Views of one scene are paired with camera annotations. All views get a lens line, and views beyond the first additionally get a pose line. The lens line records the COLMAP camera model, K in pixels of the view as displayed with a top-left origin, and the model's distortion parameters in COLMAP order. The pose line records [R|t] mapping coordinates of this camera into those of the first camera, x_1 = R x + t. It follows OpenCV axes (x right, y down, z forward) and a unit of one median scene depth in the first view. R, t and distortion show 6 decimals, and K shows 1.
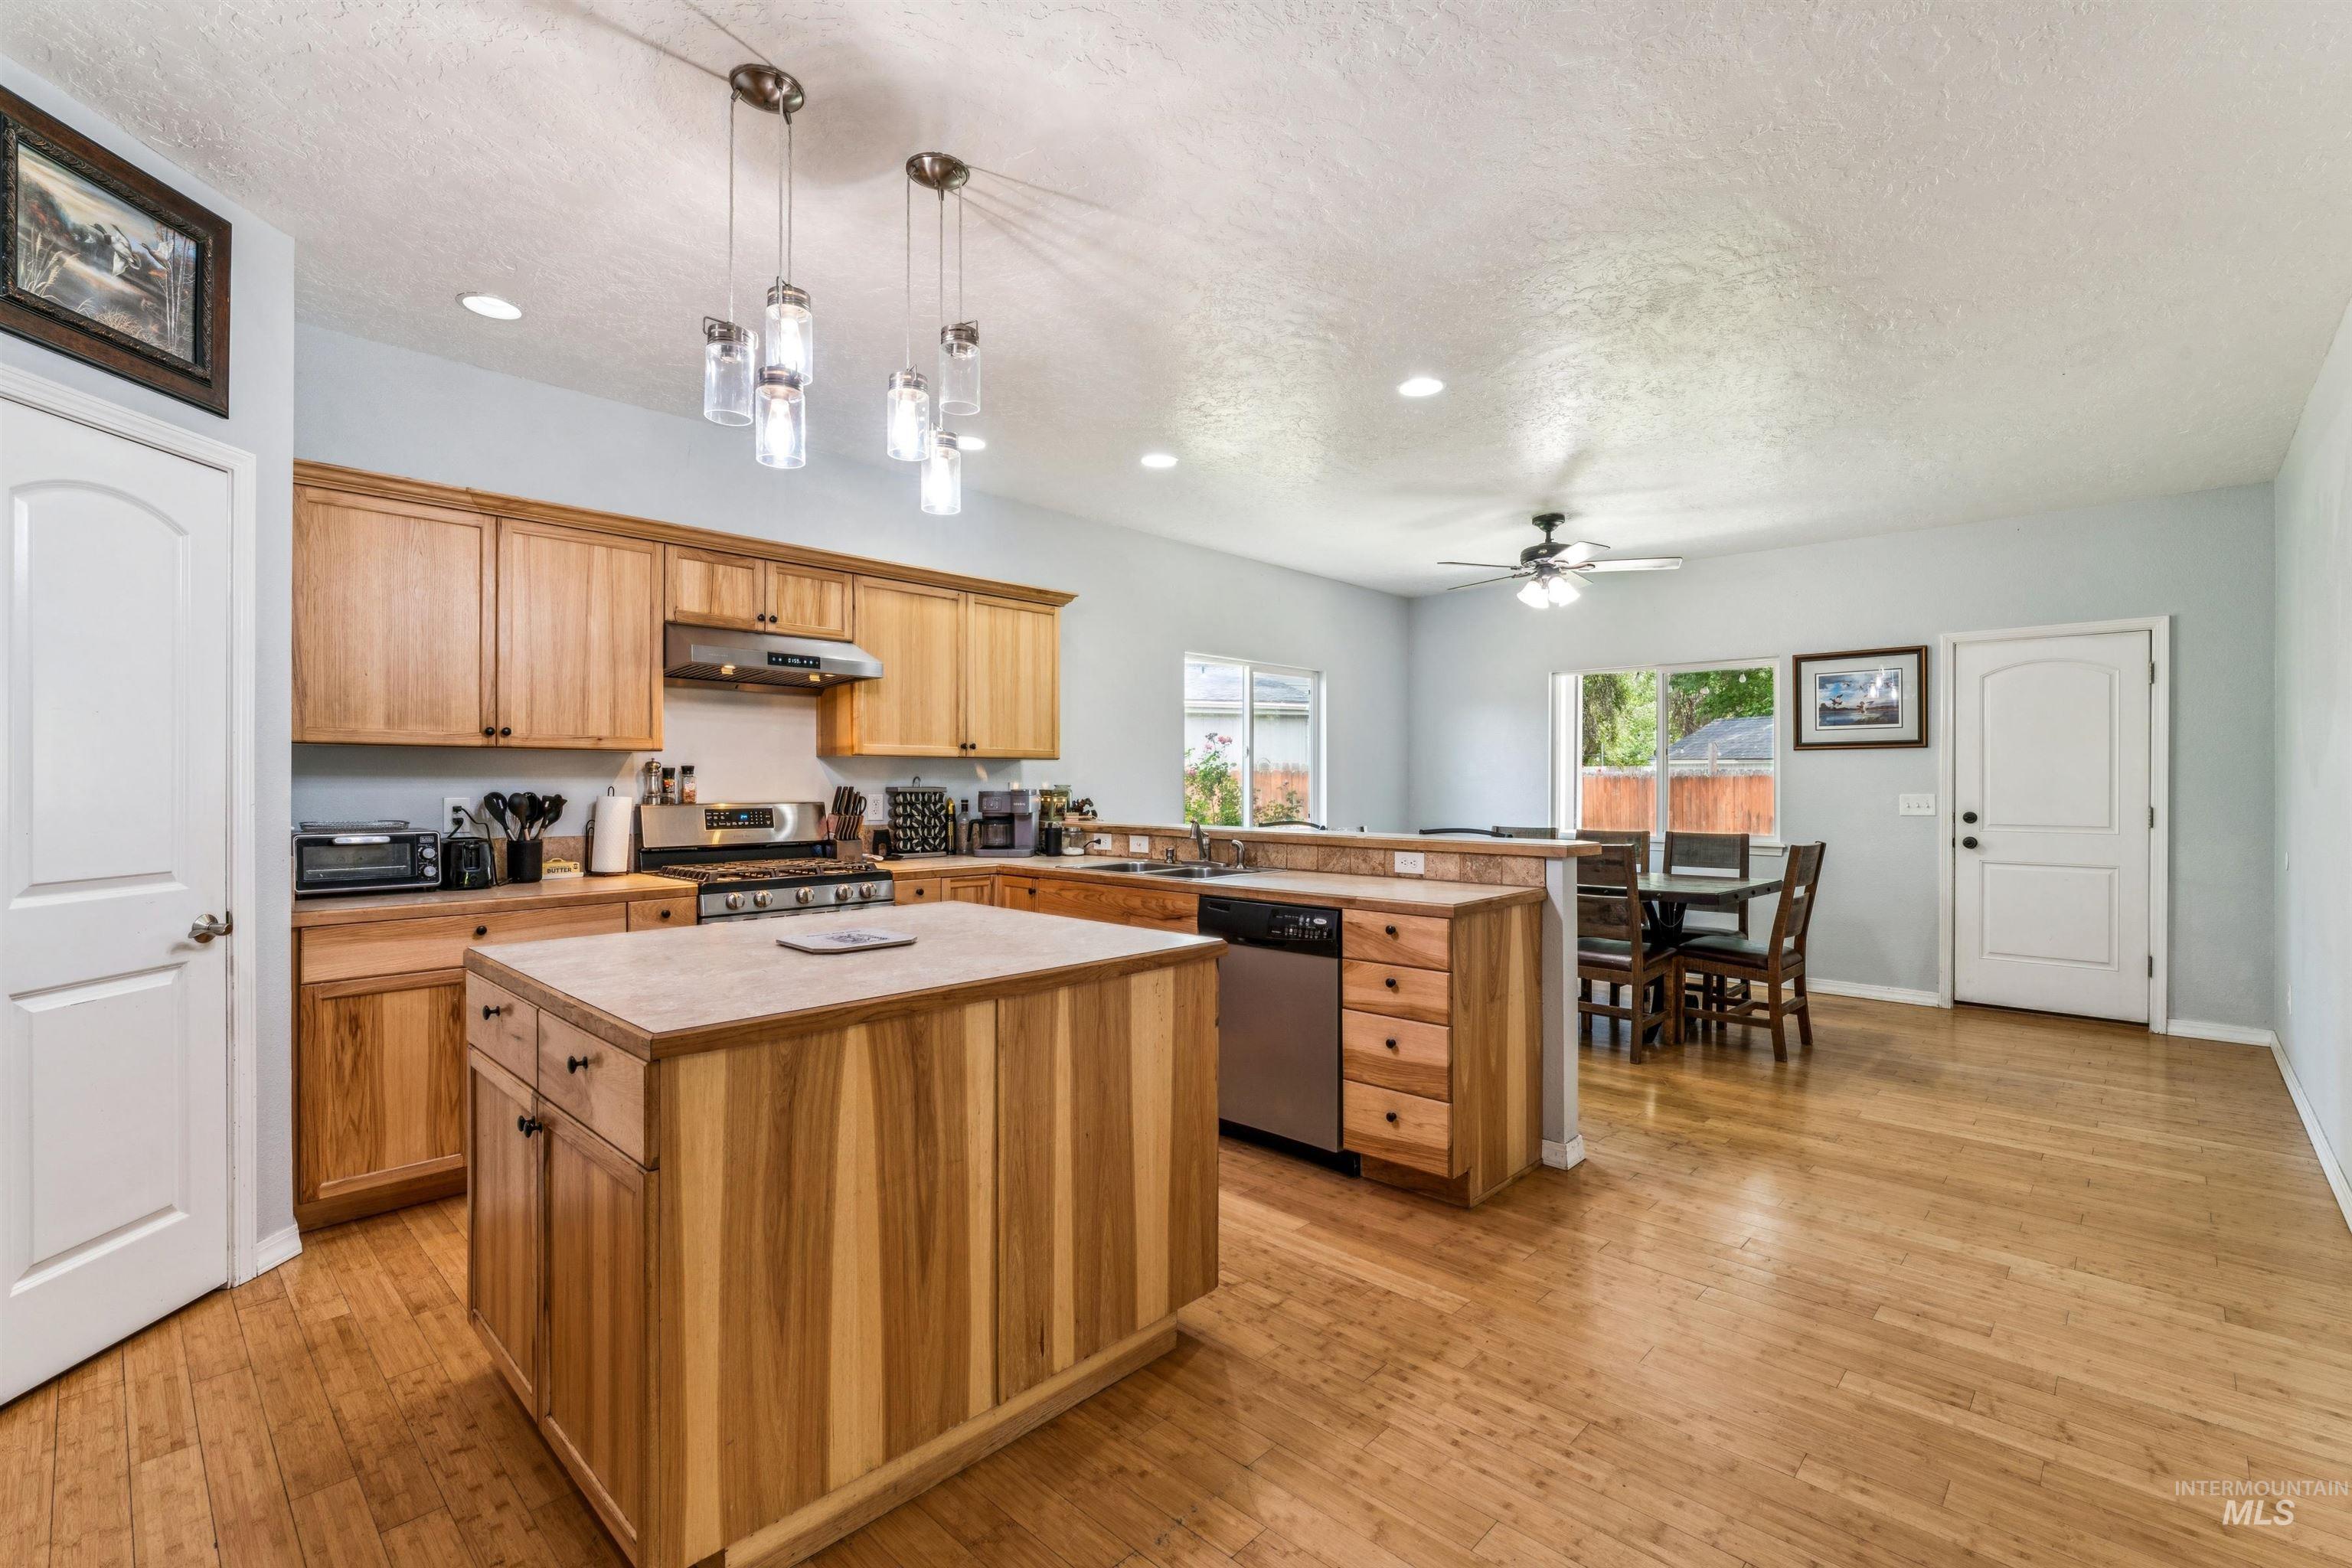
lens RADIAL K [[1035.3, 0, 1183.0], [0, 1035.3, 783.0], [0, 0, 1]] dist [-0.002607, -0.000813]
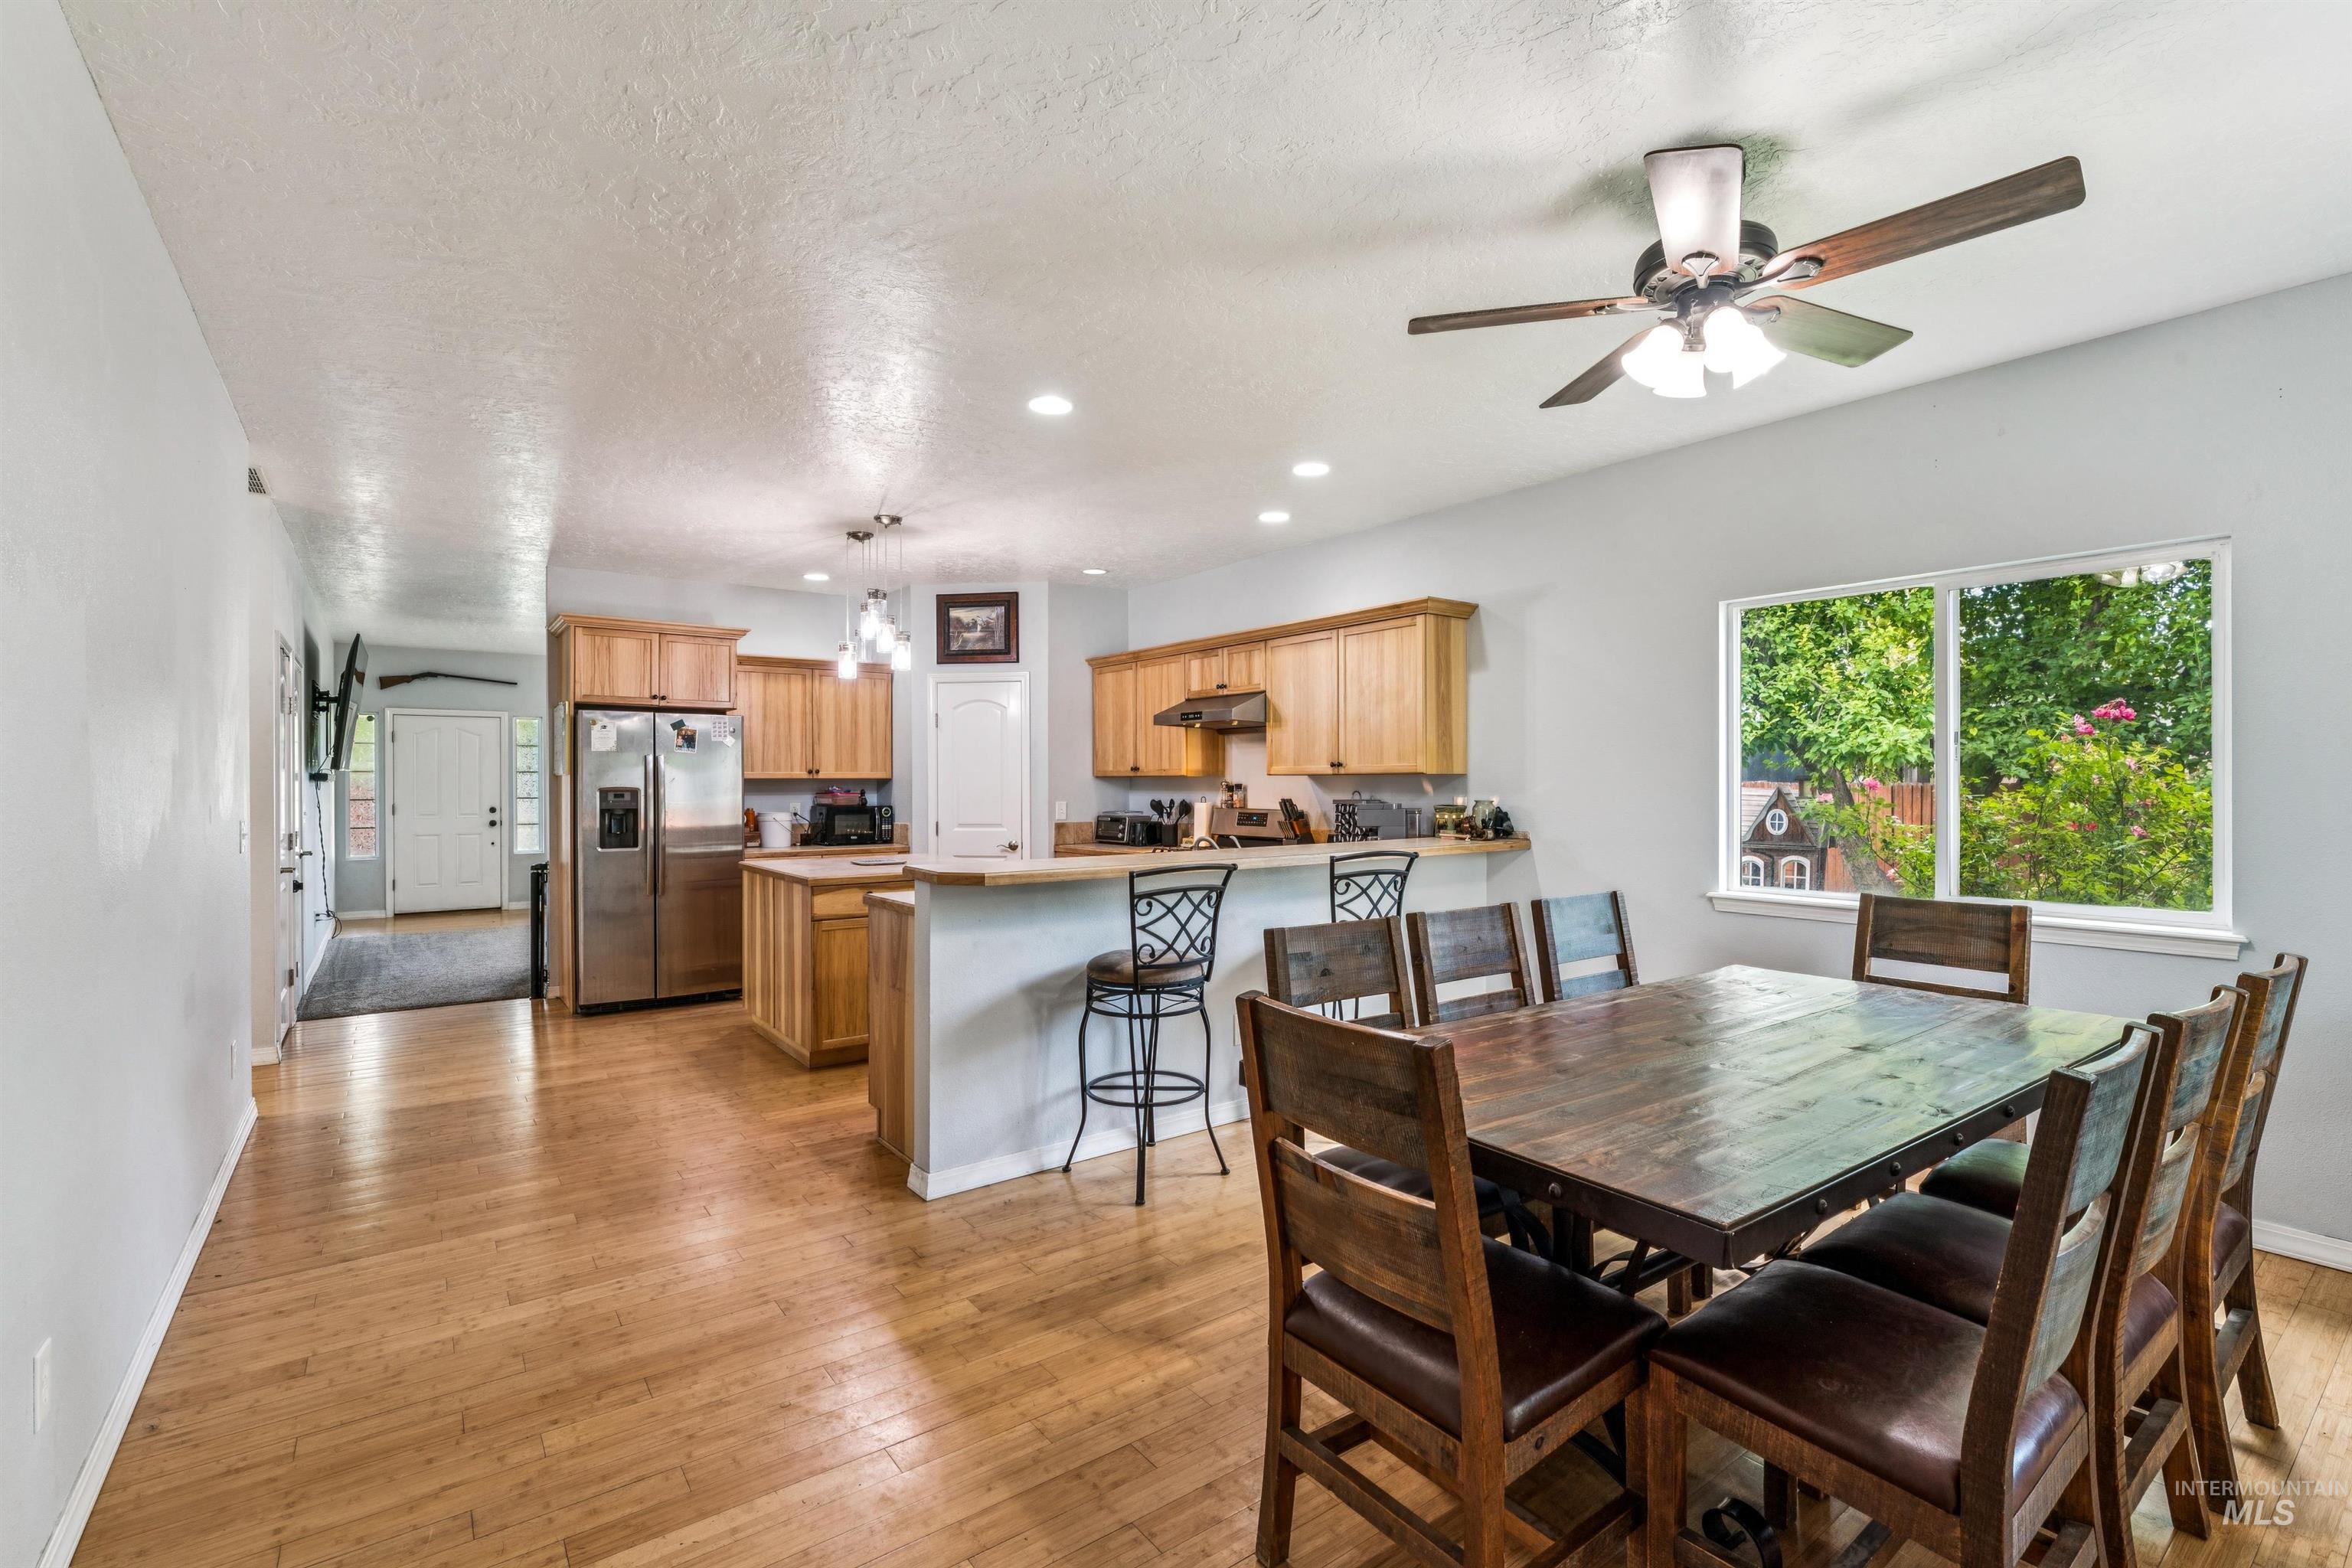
lens RADIAL K [[1055.2, 0, 1180.1], [0, 1055.2, 783.8], [0, 0, 1]] dist [-0.004095, -0.000153]
pose [[-0.173837, -0.001563, -0.984773, 1.439200], [0.000082, 0.999999, -0.001602, -0.018849], [0.984774, -0.000359, -0.173837, 1.546996]]
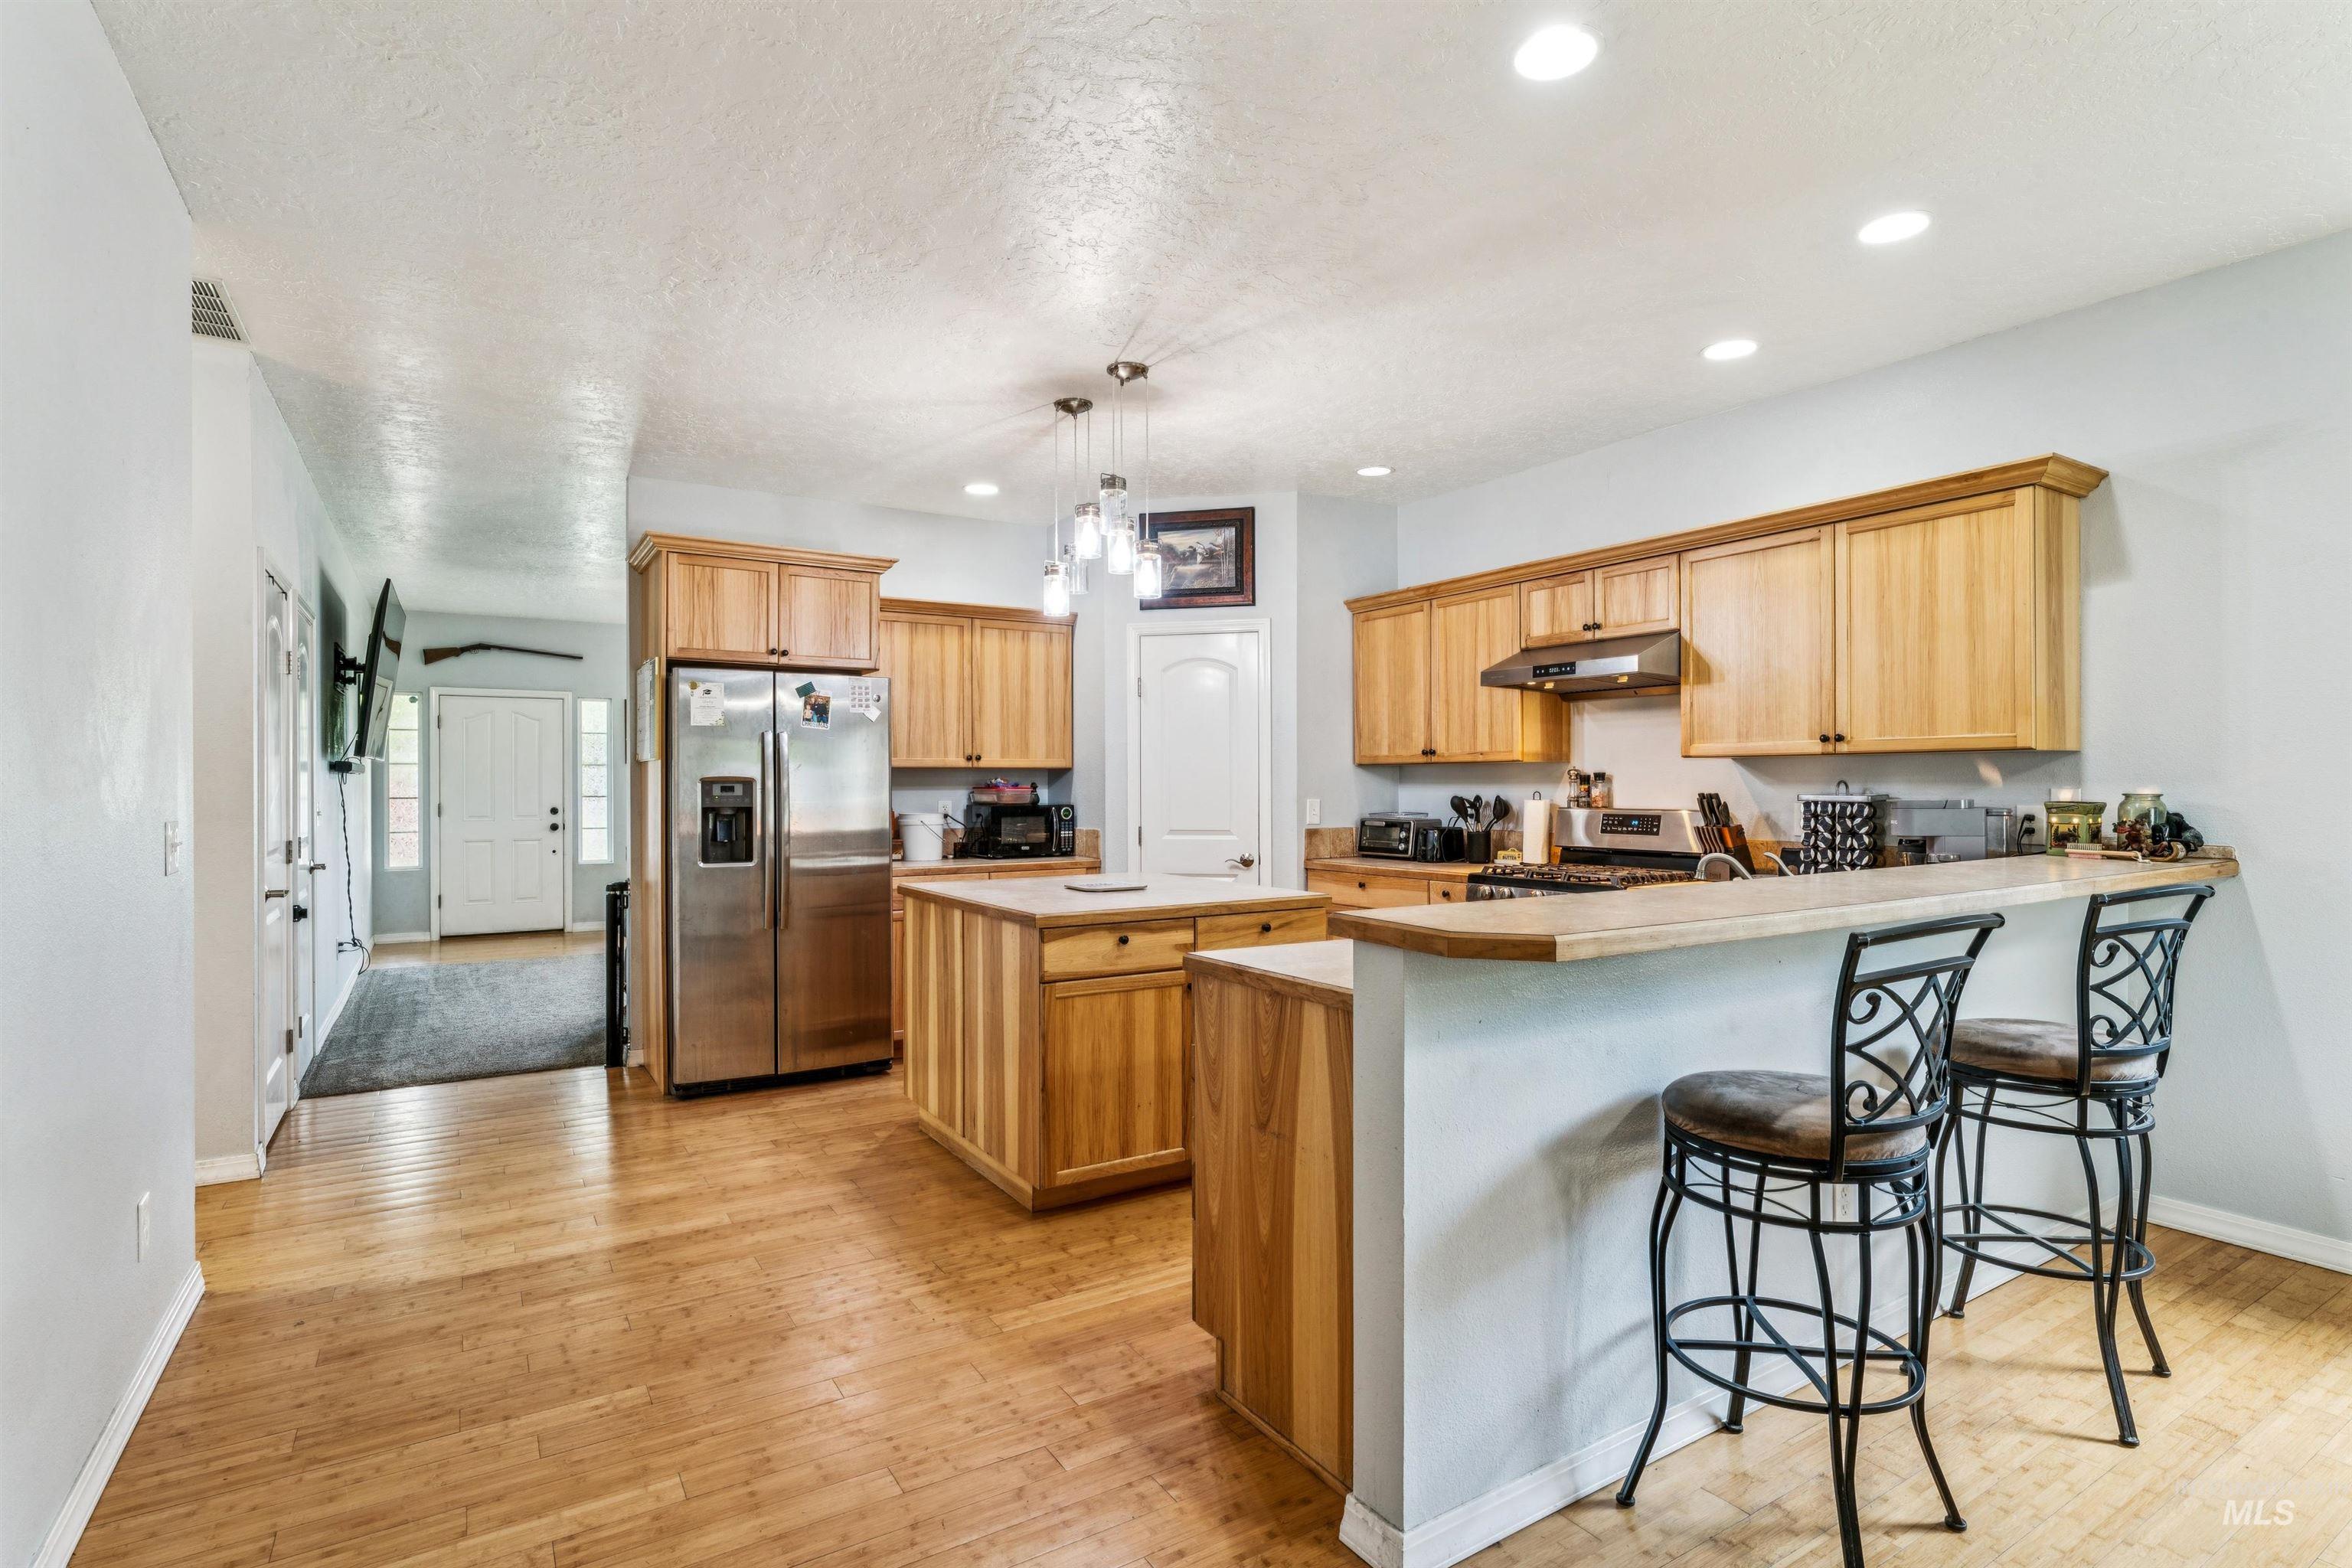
lens RADIAL K [[1158.4, 0, 1179.1], [0, 1158.4, 784.2], [0, 0, 1]] dist [-0.005013, -0.000343]
pose [[-0.252978, -0.003113, -0.967467, 1.021514], [-0.000126, 0.999995, -0.003184, -0.001255], [0.967472, -0.000684, -0.252977, 1.146379]]
